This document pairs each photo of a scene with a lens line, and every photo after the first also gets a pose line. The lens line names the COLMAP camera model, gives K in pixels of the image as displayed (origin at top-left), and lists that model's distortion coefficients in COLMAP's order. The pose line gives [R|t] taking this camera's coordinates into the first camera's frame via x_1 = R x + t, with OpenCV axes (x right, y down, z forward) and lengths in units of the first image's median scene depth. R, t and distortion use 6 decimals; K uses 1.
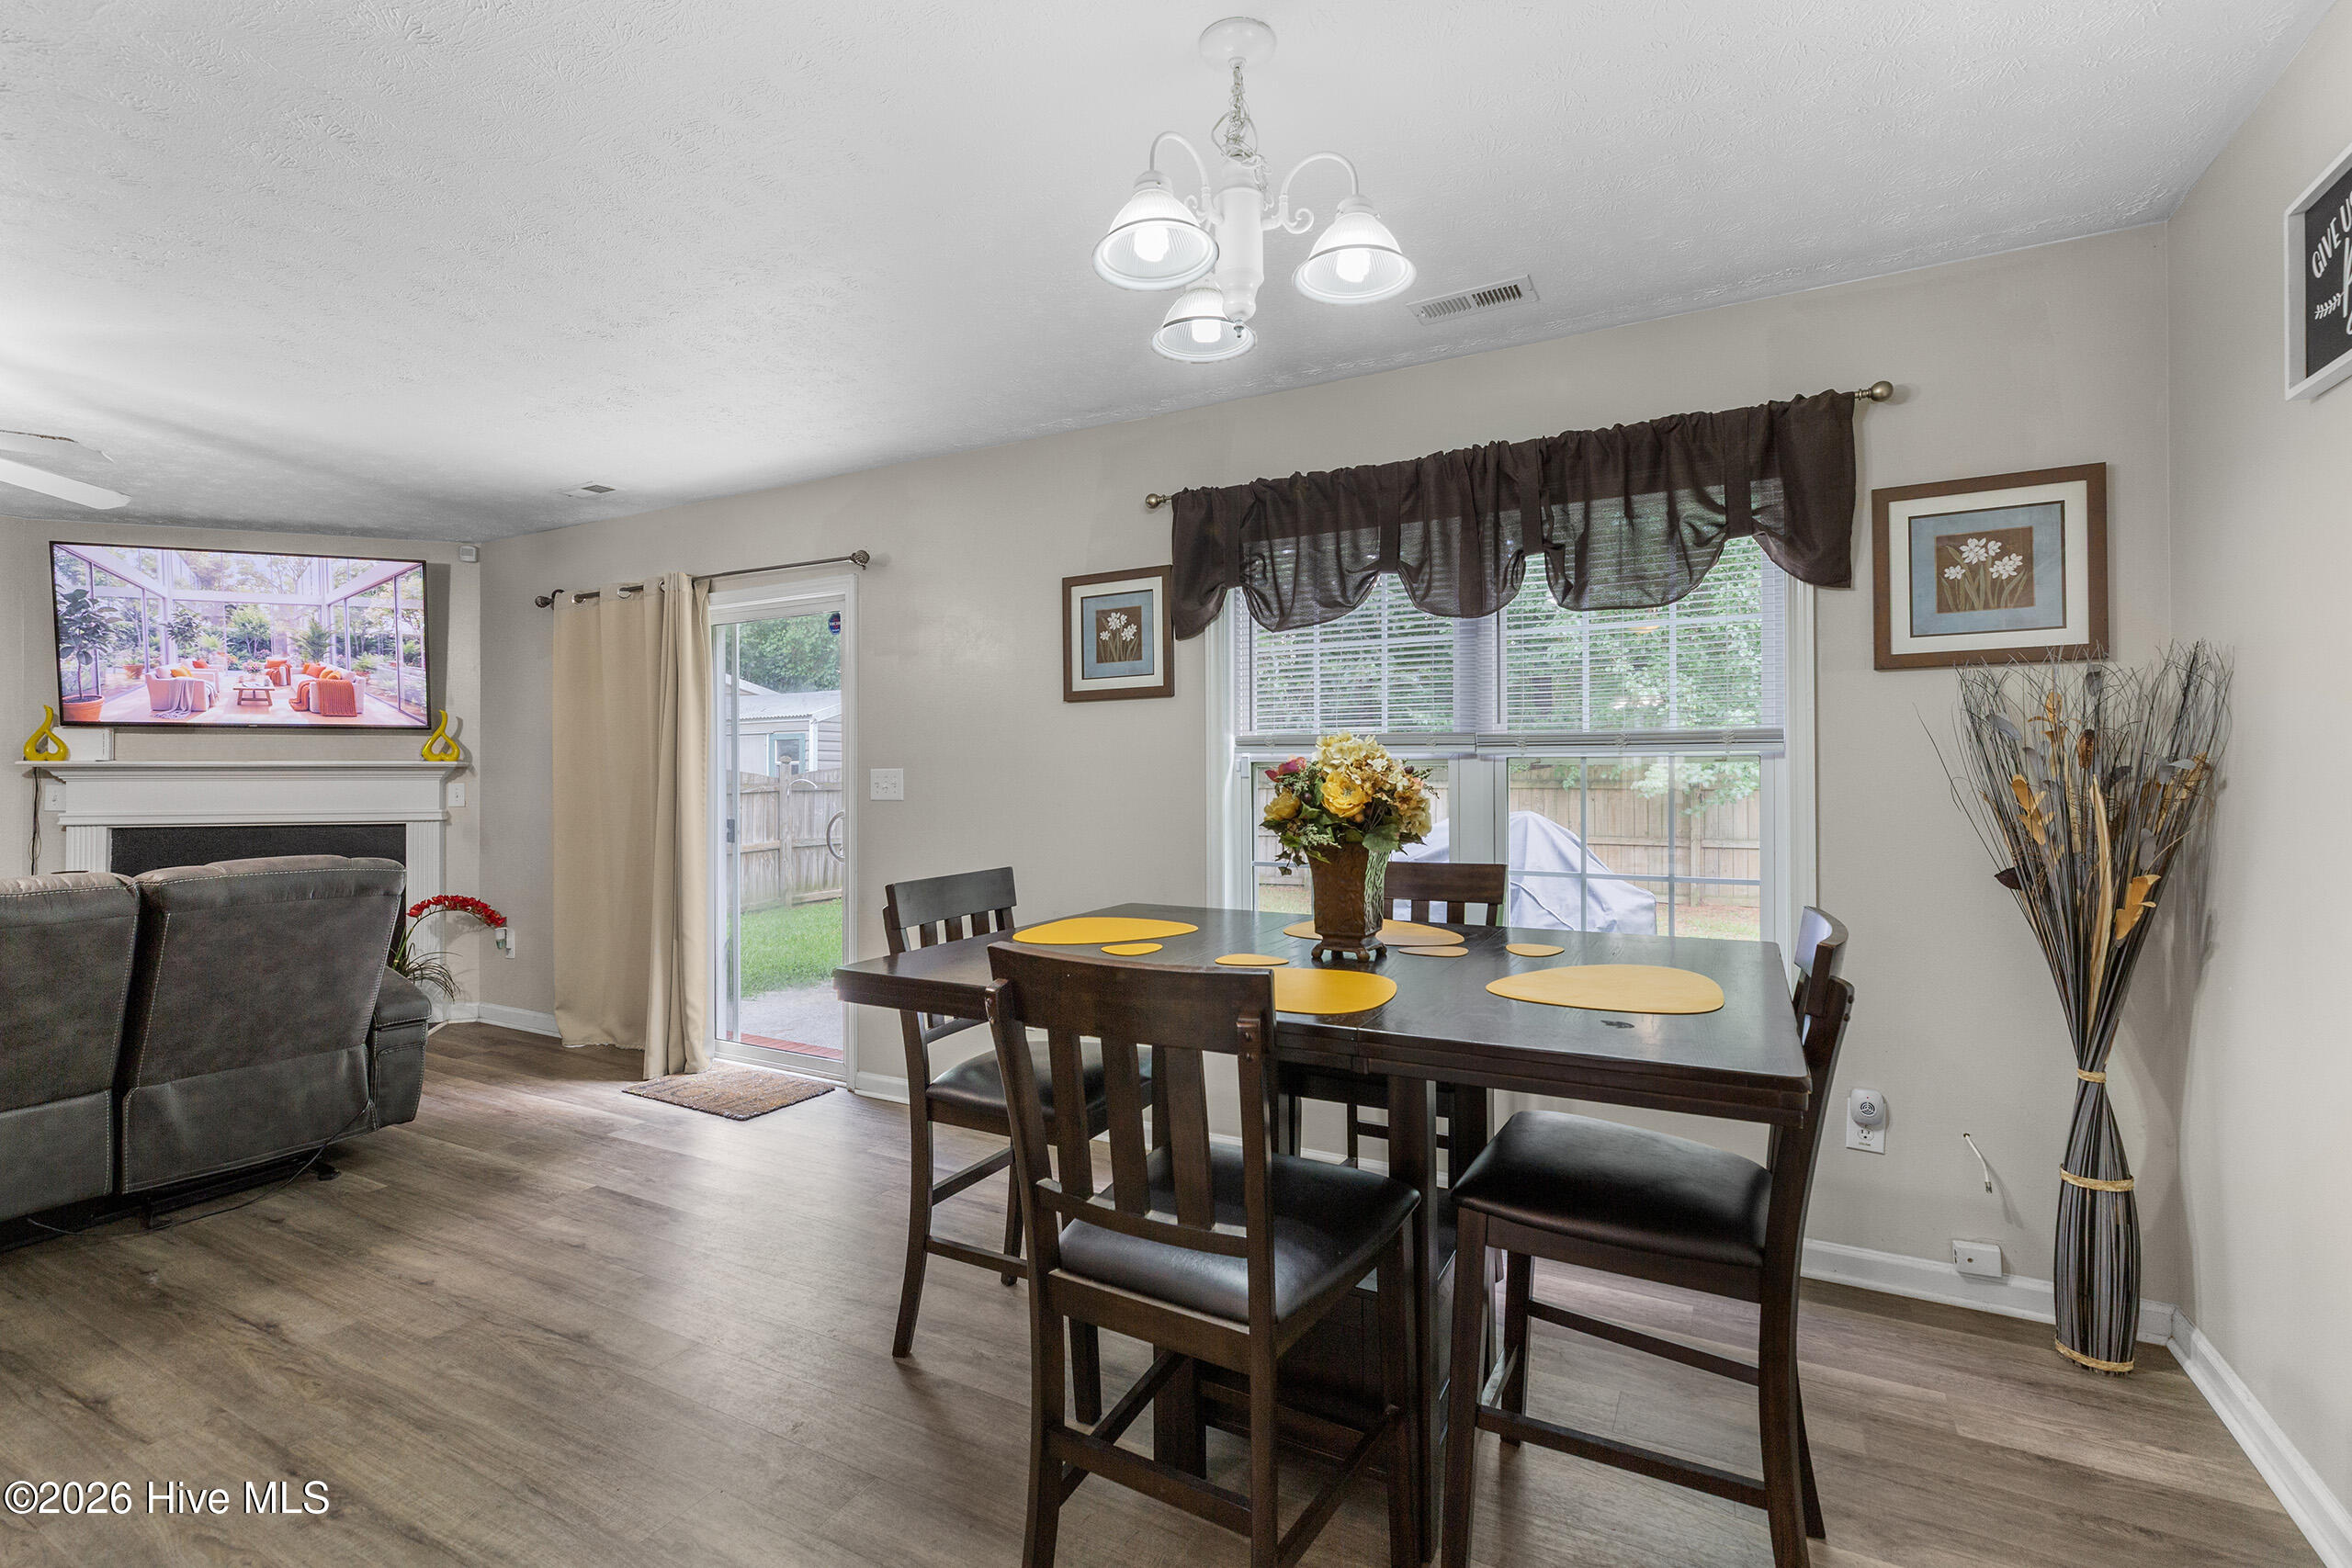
lens RADIAL K [[1053.3, 0, 1173.1], [0, 1053.3, 770.3], [0, 0, 1]] dist [0.004608, -0.000425]
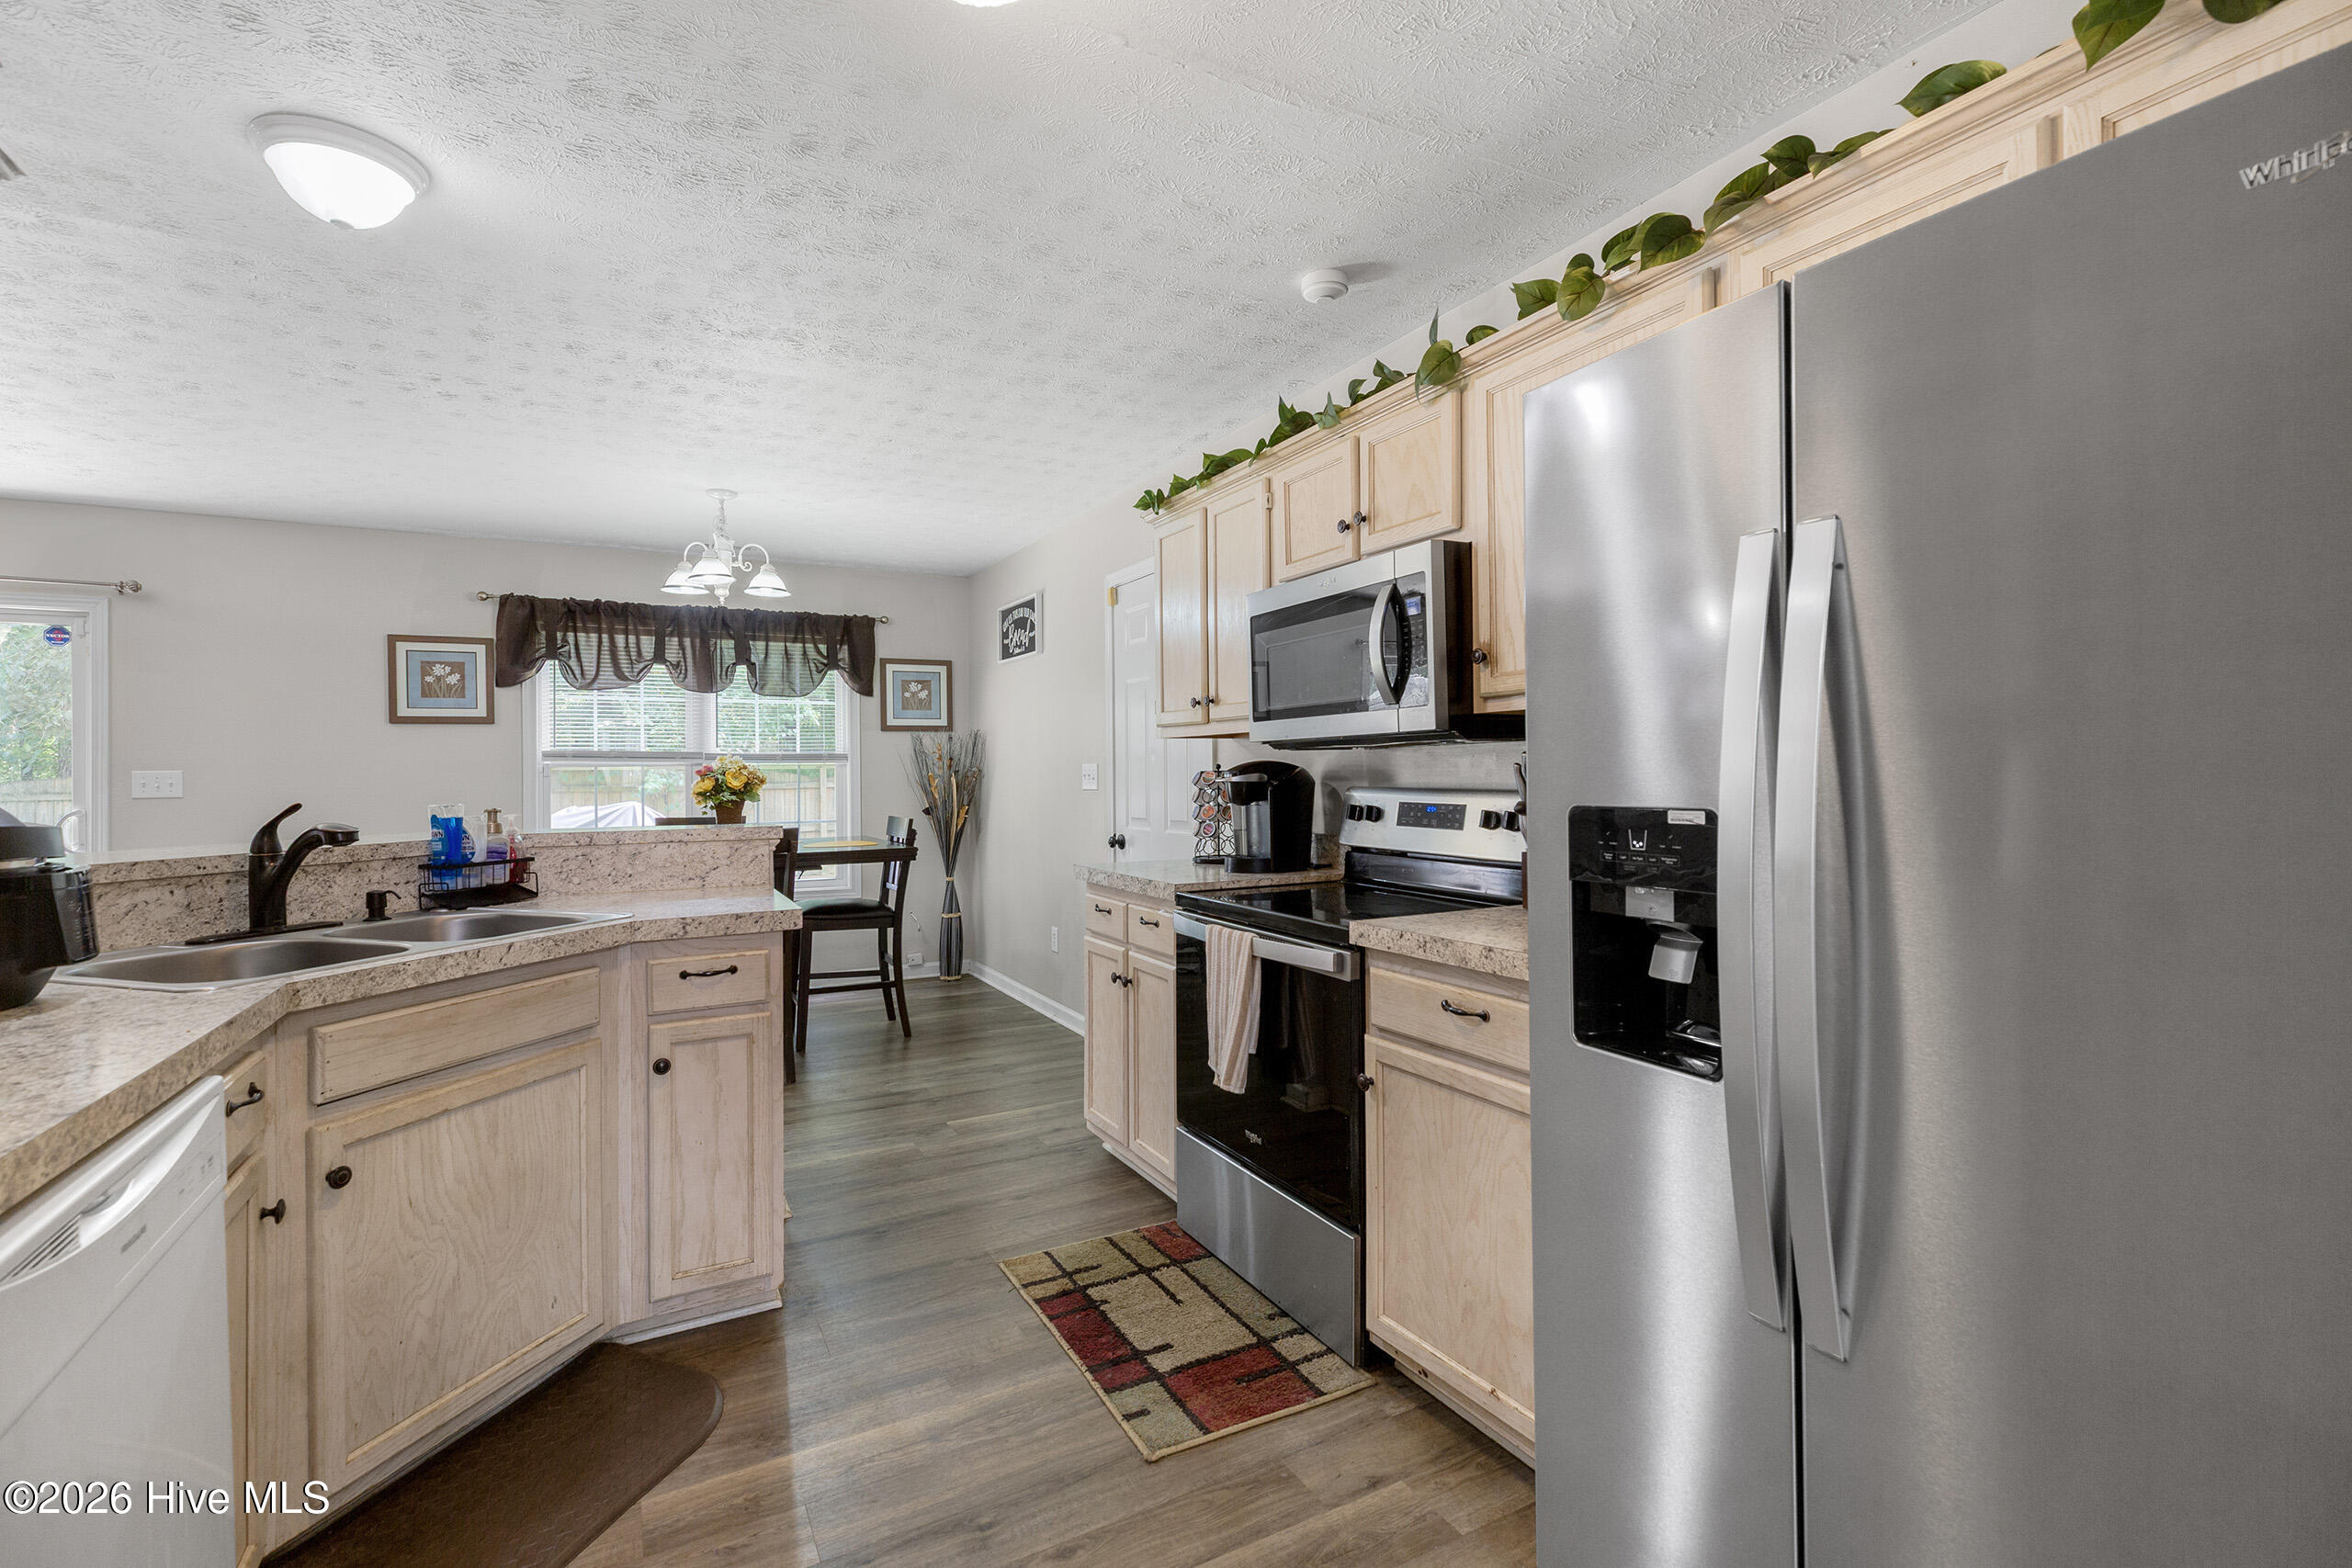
lens RADIAL K [[1053.4, 0, 1177.5], [0, 1053.4, 770.4], [0, 0, 1]] dist [0.005953, 0.000284]
pose [[0.548290, 0.001982, 0.836286, -0.966940], [0.003553, 0.999983, -0.004698, 0.010971], [-0.836280, 0.005547, 0.548274, -0.883689]]
